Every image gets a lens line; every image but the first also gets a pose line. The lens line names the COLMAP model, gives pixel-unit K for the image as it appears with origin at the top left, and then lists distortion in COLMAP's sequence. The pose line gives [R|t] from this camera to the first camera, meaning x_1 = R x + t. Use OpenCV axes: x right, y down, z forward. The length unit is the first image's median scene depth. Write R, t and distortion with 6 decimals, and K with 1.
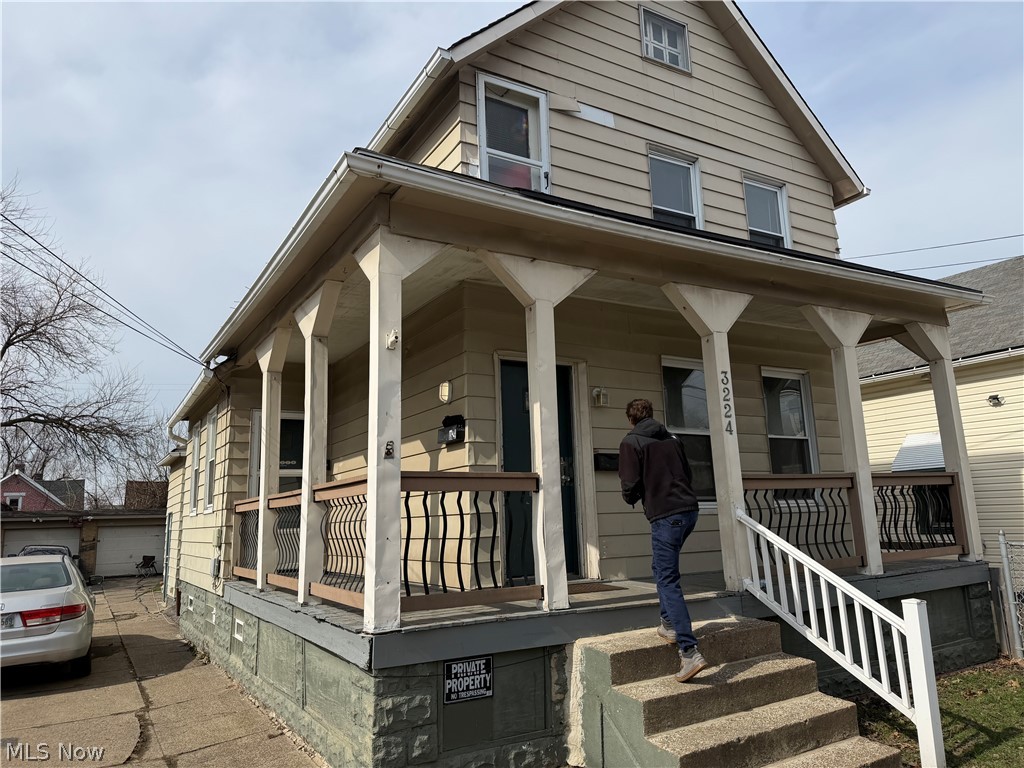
lens RADIAL K [[706.2, 0, 512.0], [0, 706.2, 384.0], [0, 0, 1]] dist [0.158118, -0.154386]
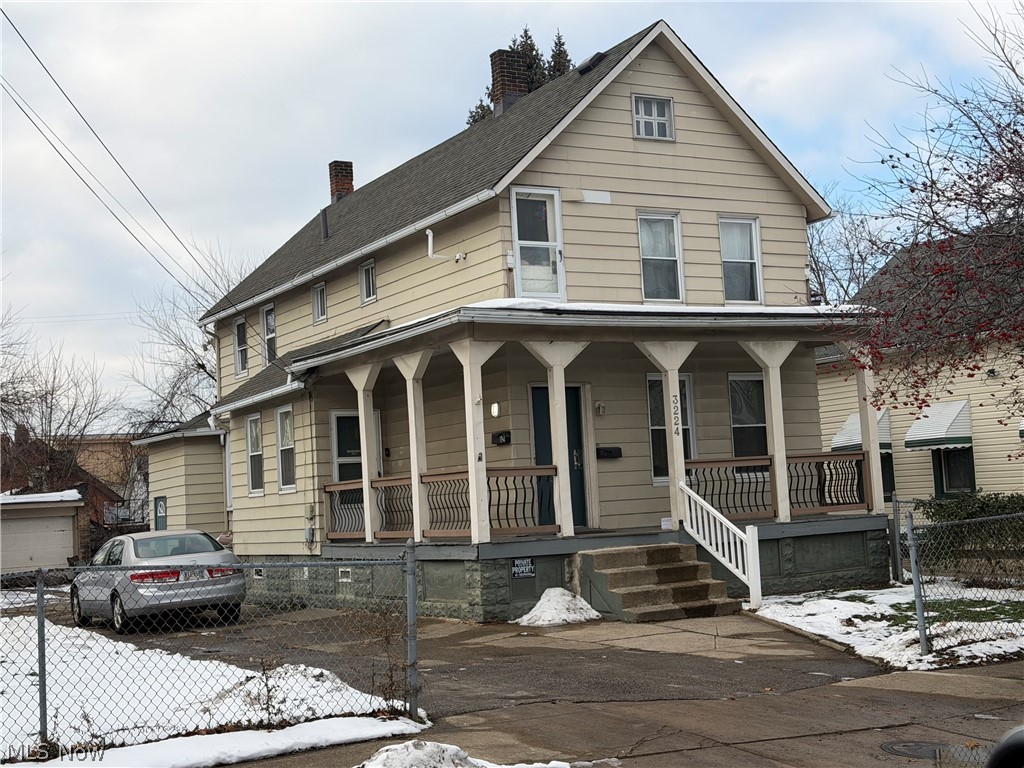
lens RADIAL K [[1412.2, 0, 512.0], [0, 1412.2, 384.0], [0, 0, 1]] dist [0.283953, 0.022628]
pose [[0.999672, -0.022865, -0.011568, -0.022736], [0.023912, 0.994658, 0.100418, -0.342689], [0.009210, -0.100661, 0.994878, -1.975987]]
